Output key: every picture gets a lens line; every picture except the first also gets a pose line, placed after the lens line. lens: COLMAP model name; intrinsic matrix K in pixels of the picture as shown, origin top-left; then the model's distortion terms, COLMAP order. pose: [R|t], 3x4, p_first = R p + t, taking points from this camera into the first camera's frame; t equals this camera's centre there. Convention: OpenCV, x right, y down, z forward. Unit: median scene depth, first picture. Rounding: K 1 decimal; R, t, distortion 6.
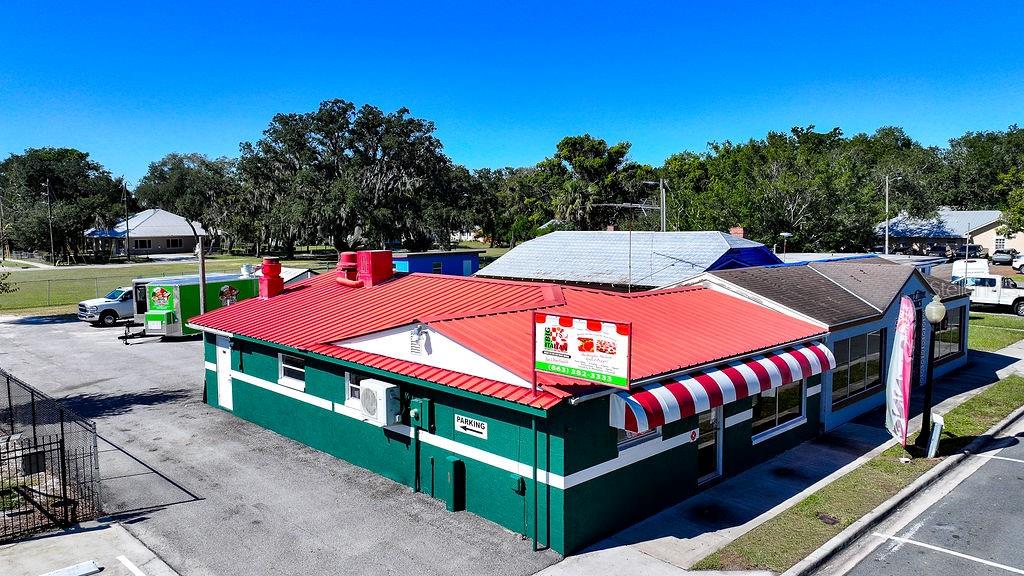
lens RADIAL K [[750.0, 0, 512.0], [0, 750.0, 288.0], [0, 0, 1]] dist [0.001815, 0.005003]
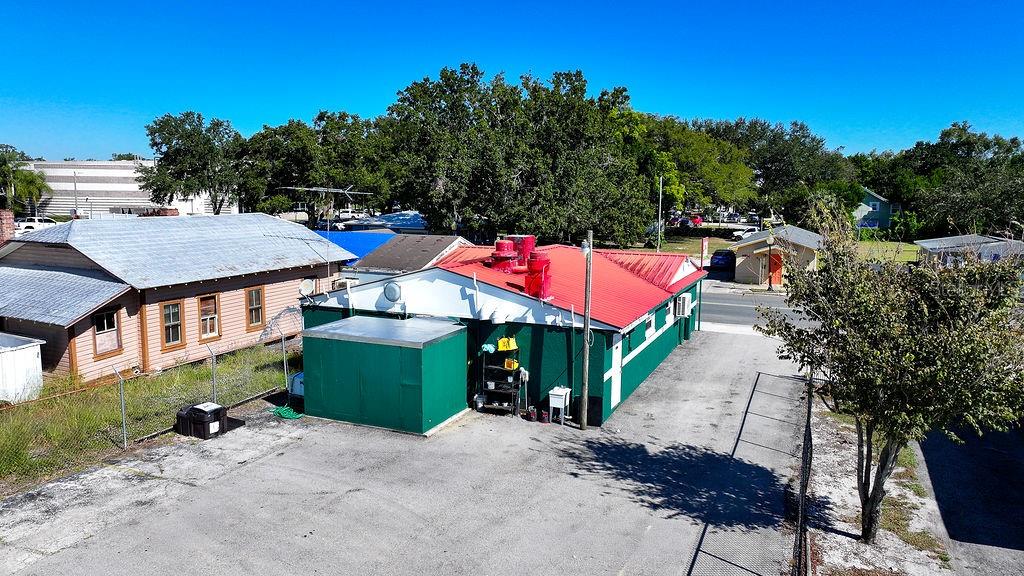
lens RADIAL K [[718.0, 0, 509.3], [0, 718.0, 287.3], [0, 0, 1]] dist [0.004089, 0.008510]
pose [[-0.384834, -0.115555, 0.915723, -1.640789], [0.075676, 0.984841, 0.156080, -0.203330], [-0.919878, 0.129364, -0.370256, 2.060266]]
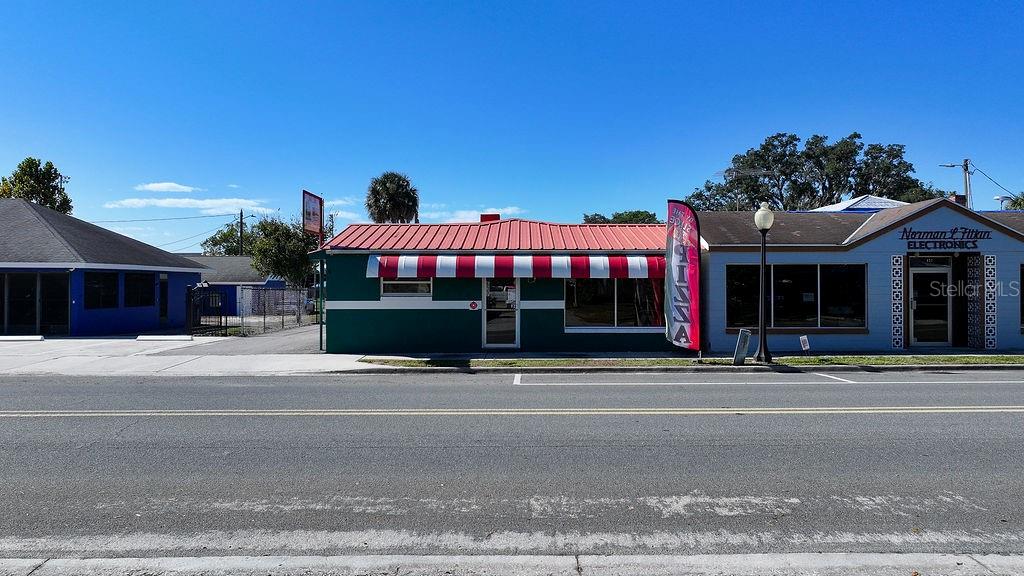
lens RADIAL K [[750.0, 0, 512.0], [0, 750.0, 288.0], [0, 0, 1]] dist [0.001815, 0.005003]
pose [[0.712157, 0.010407, -0.701943, 1.184768], [-0.069542, 0.996018, -0.055788, 0.230001], [0.698567, 0.088544, 0.710045, 0.110242]]
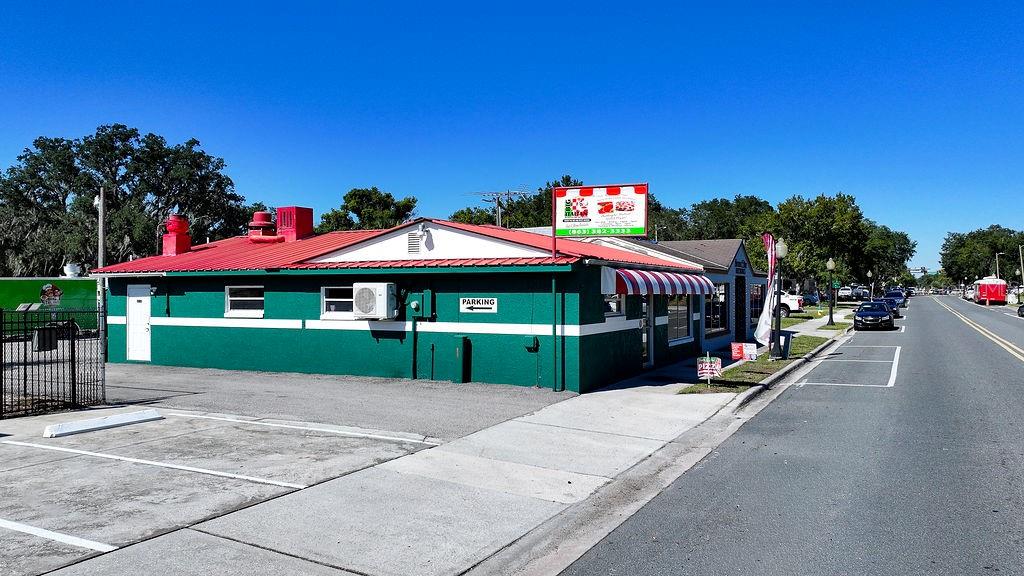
lens RADIAL K [[759.8, 0, 521.5], [0, 759.8, 292.8], [0, 0, 1]] dist [0.006410, 0.002310]
pose [[0.946512, 0.004638, 0.322636, -0.333752], [0.024879, 0.995871, -0.087301, 0.244390], [-0.321709, 0.090658, 0.942488, -0.105436]]
